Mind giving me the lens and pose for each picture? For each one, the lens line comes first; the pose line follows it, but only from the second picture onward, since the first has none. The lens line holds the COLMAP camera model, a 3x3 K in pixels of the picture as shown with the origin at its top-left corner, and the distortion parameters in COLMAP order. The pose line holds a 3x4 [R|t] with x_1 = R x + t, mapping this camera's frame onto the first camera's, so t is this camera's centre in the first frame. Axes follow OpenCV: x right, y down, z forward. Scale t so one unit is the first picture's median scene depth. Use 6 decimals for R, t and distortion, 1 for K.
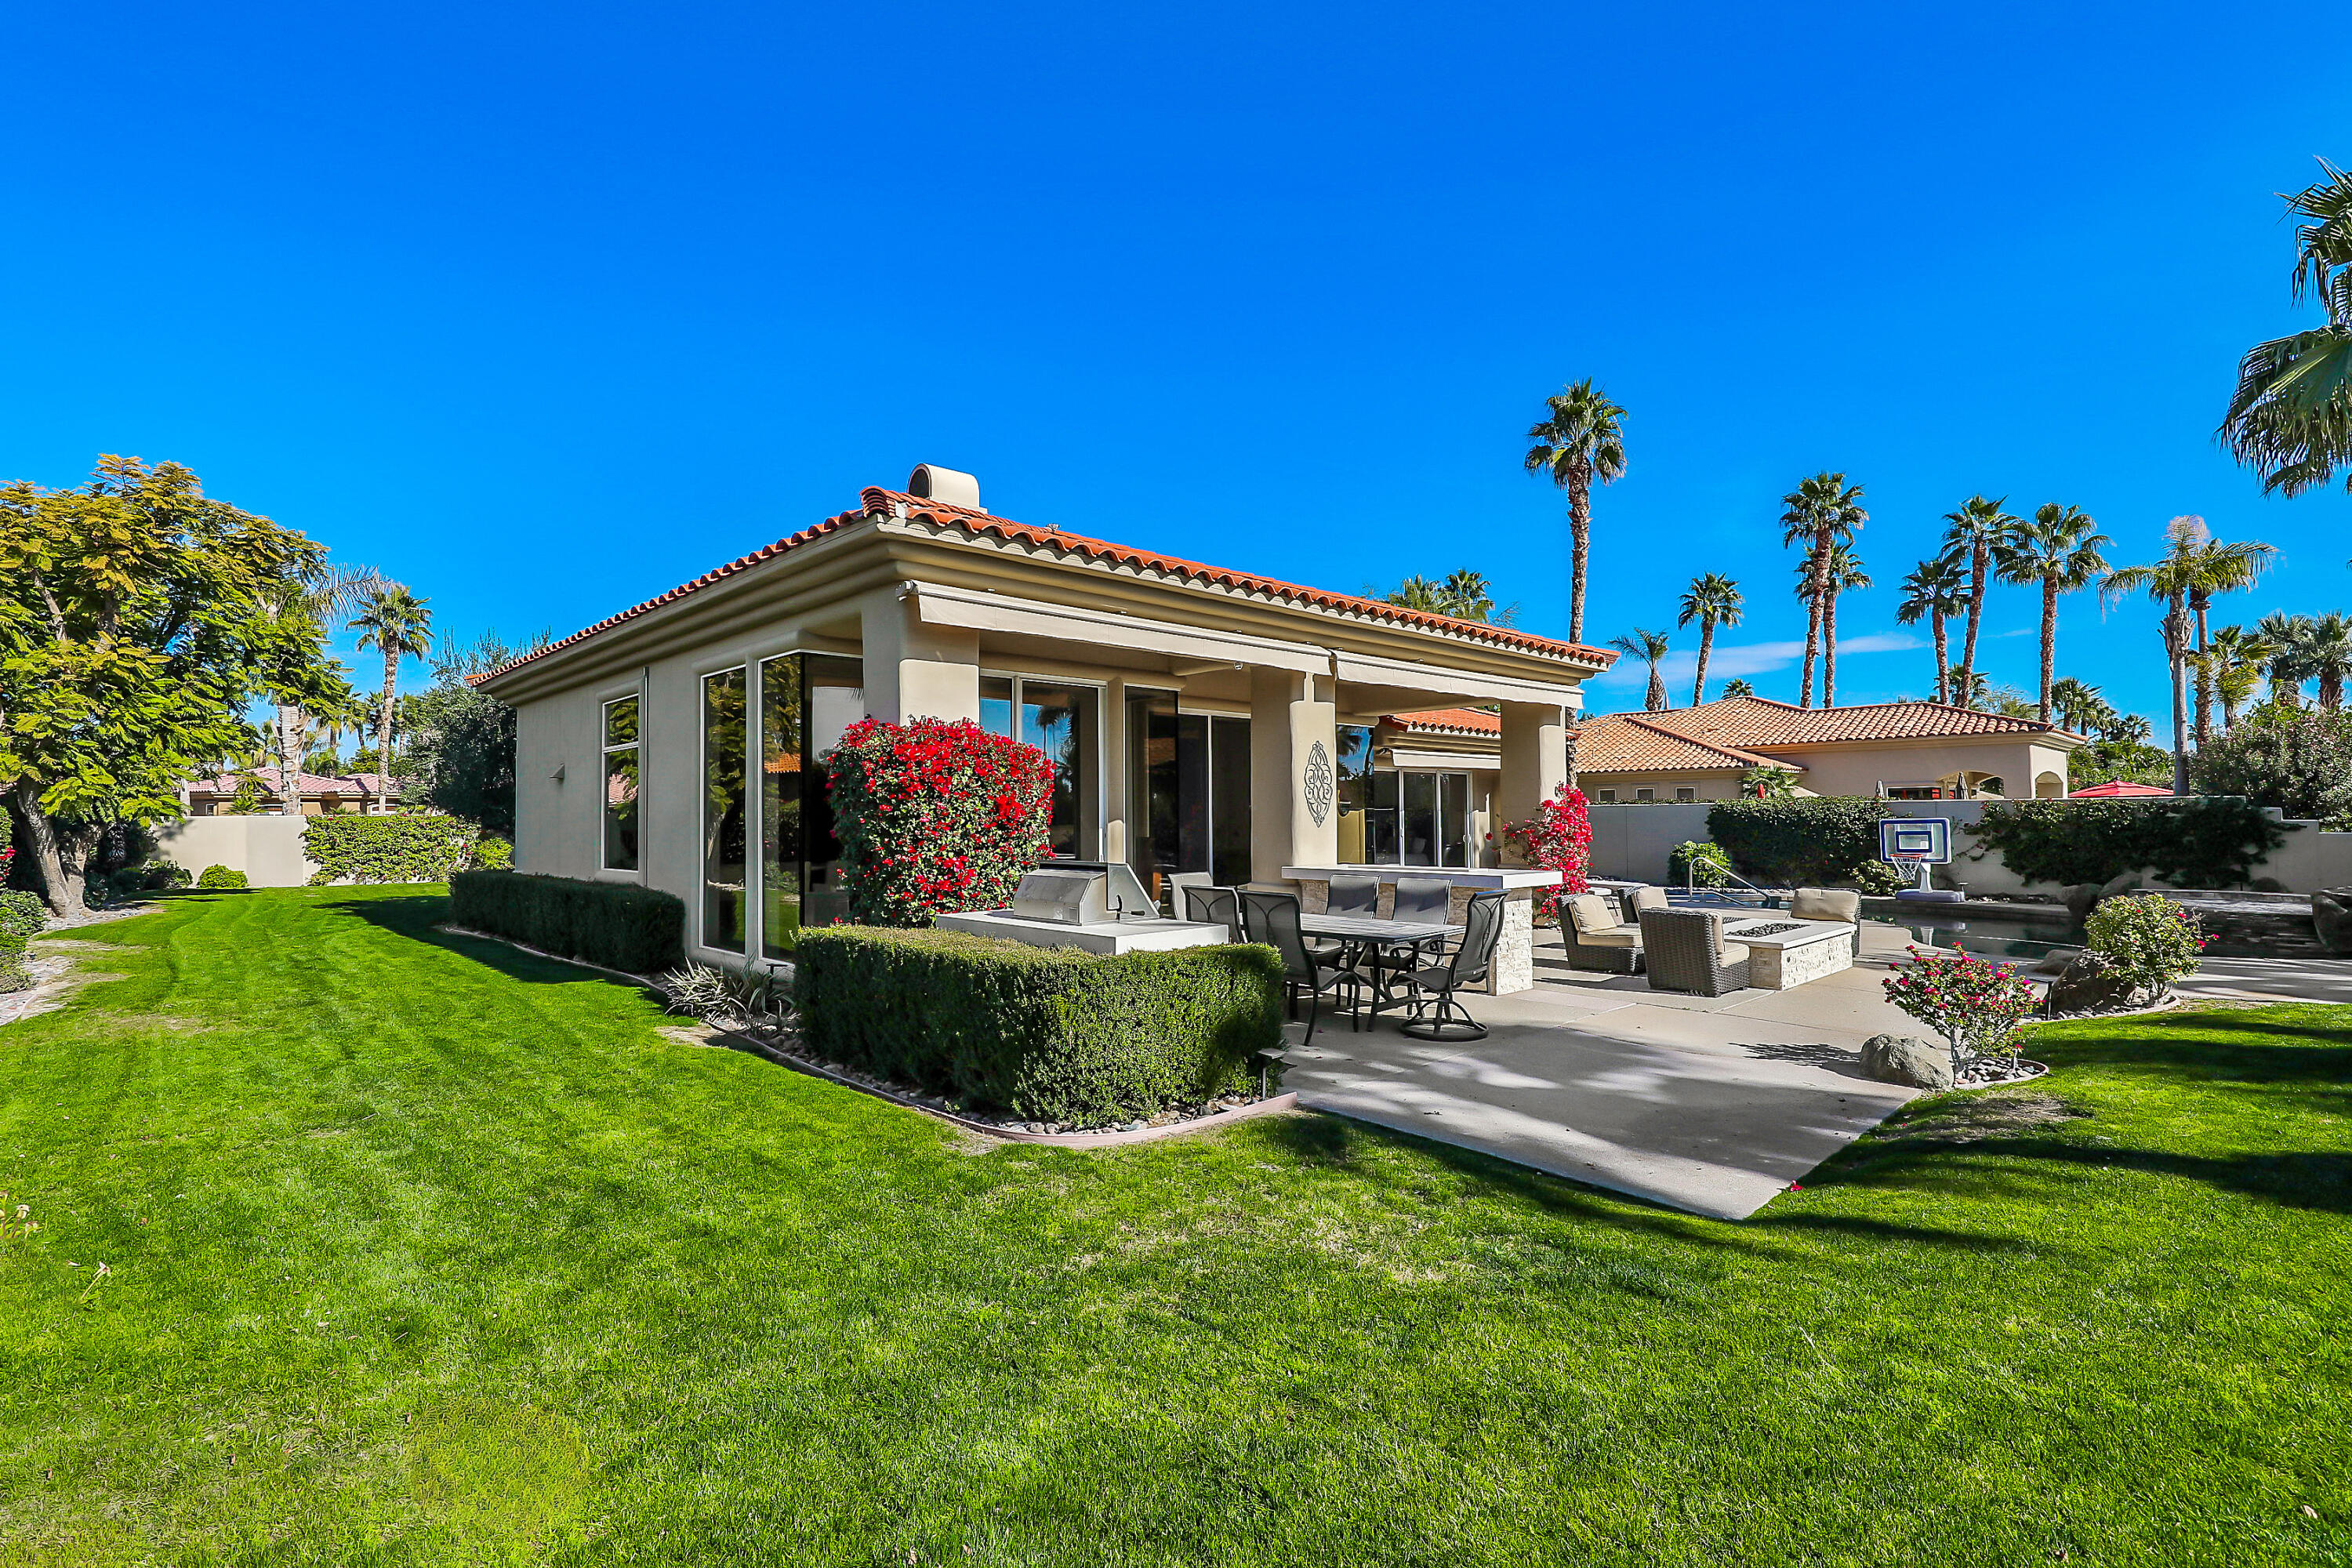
lens RADIAL K [[1084.8, 0, 1176.0], [0, 1084.8, 784.0], [0, 0, 1]] dist [0.042328, -0.029128]
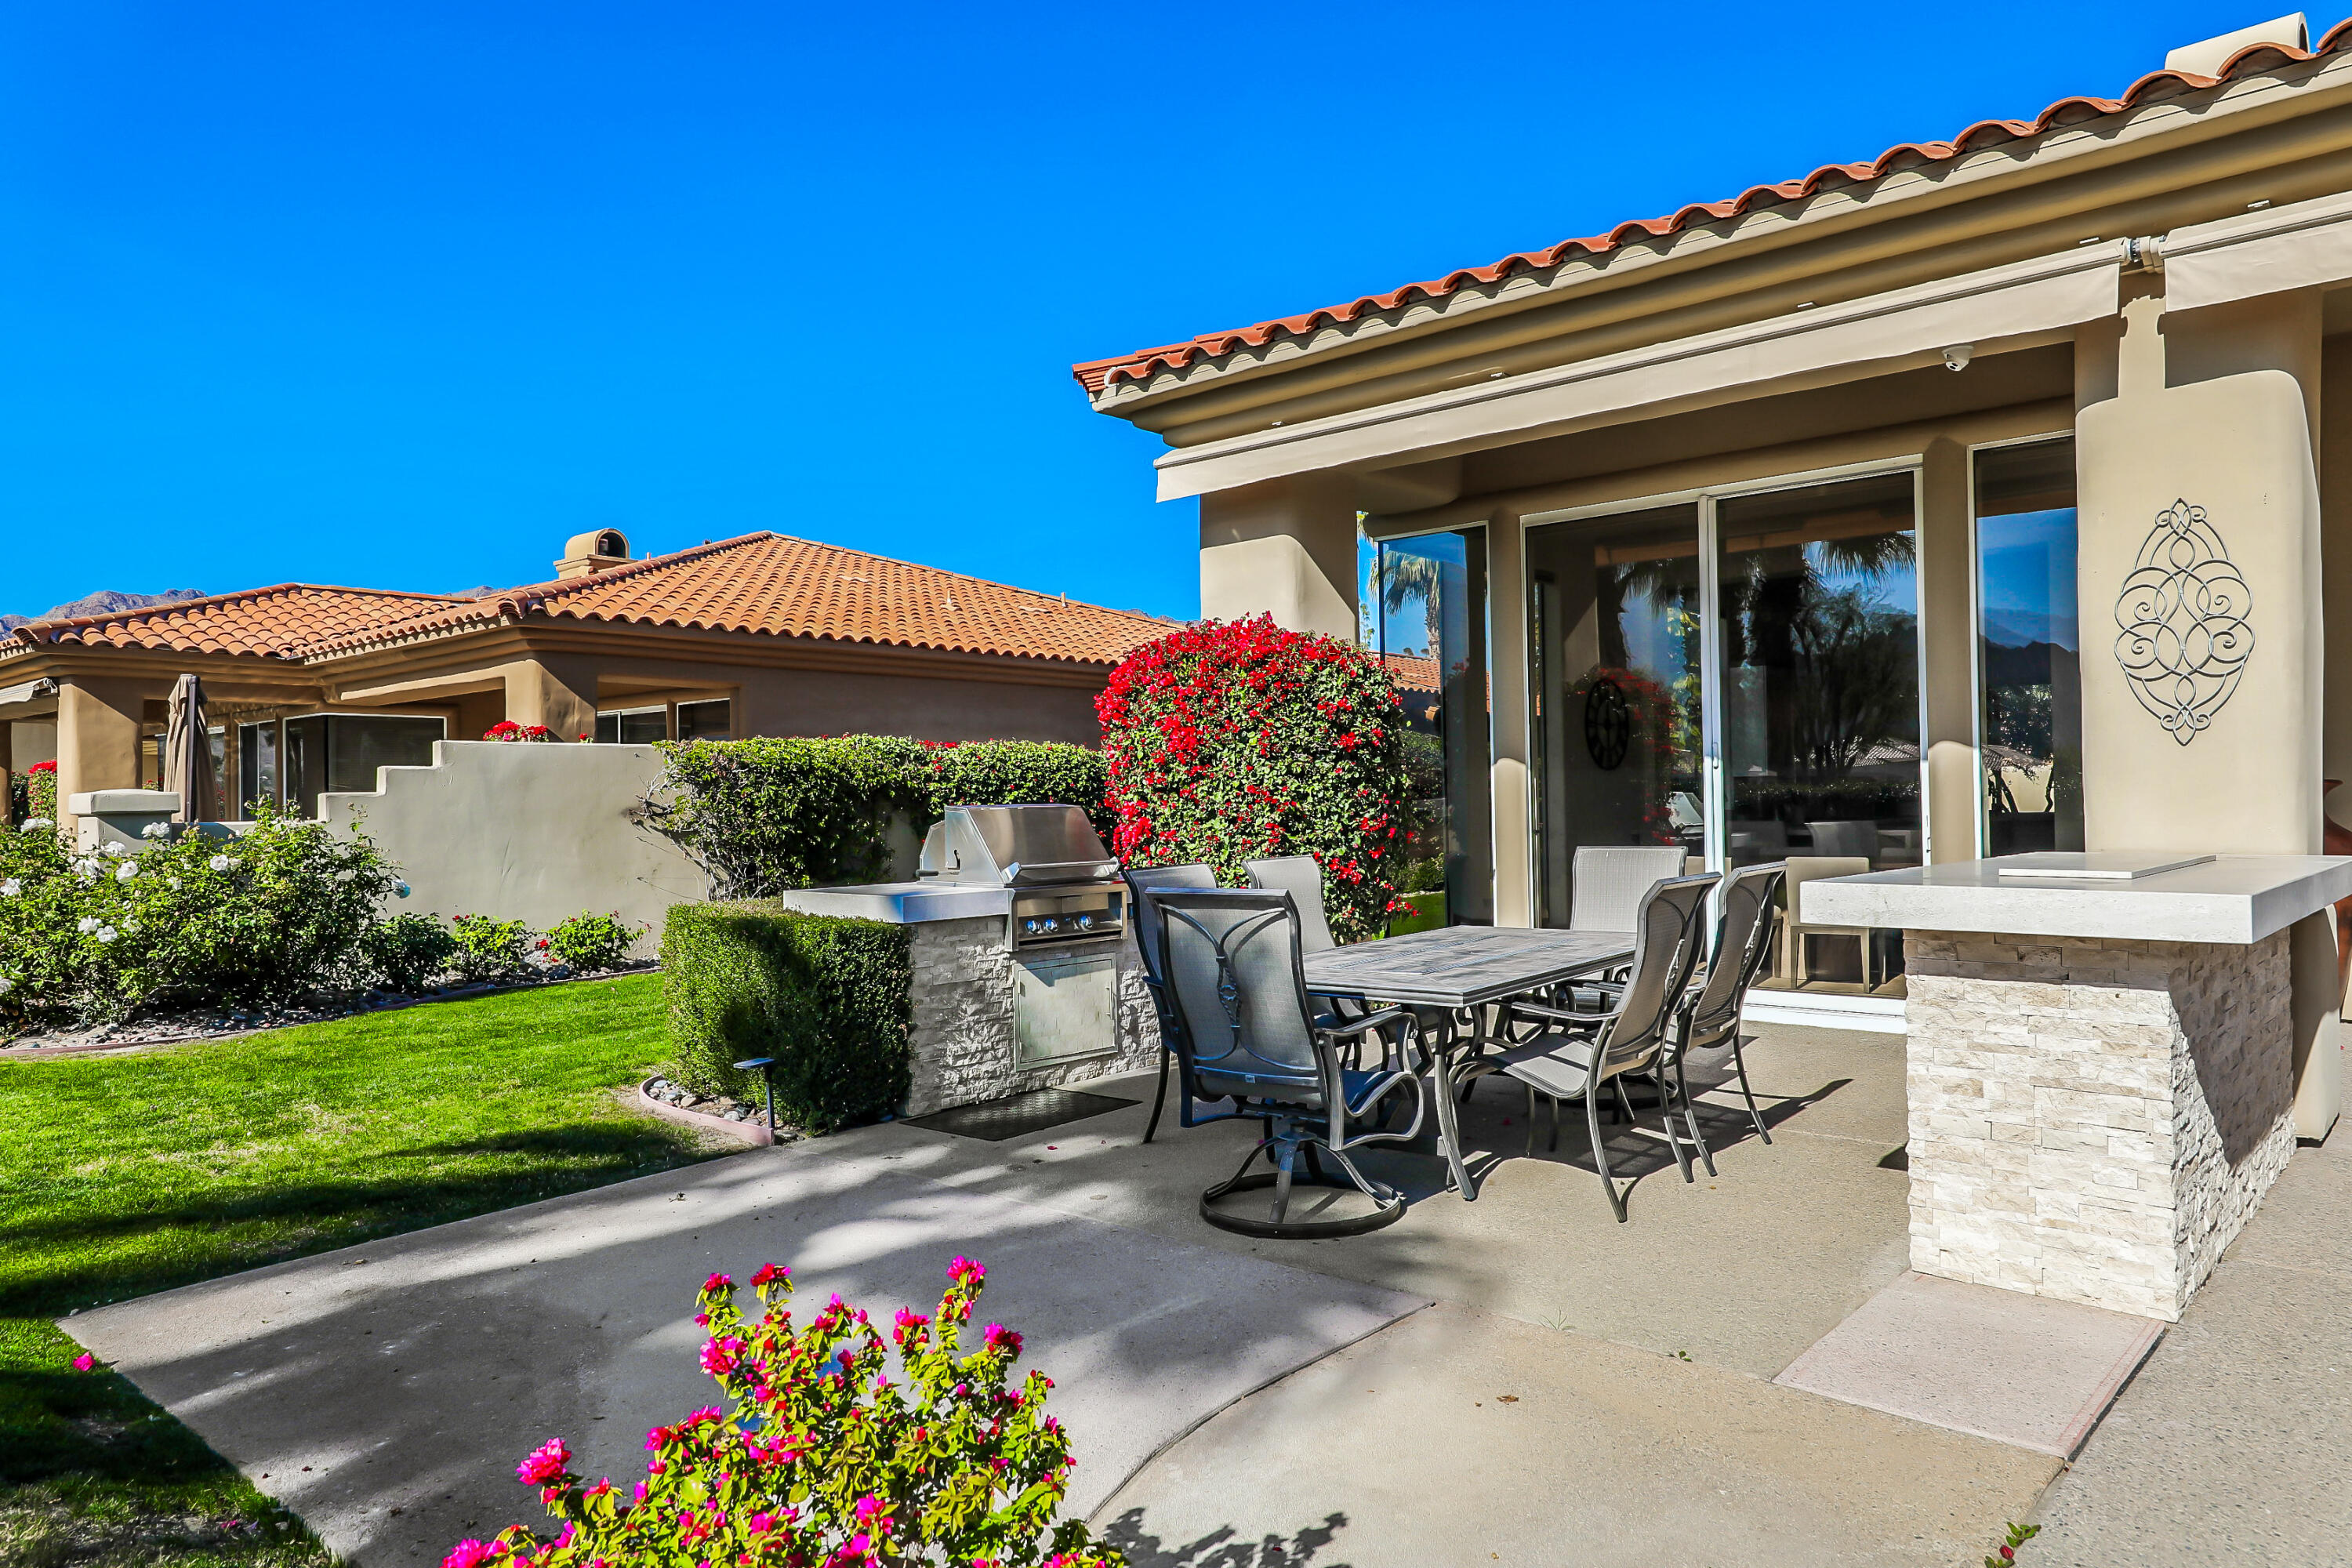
lens RADIAL K [[1492.1, 0, 1176.0], [0, 1492.1, 784.0], [0, 0, 1]] dist [0.001570, 0.000767]
pose [[0.048970, -0.013062, -0.998715, 0.652404], [0.050614, 0.998662, -0.010579, 0.044341], [0.997517, -0.050031, 0.049566, 0.722409]]
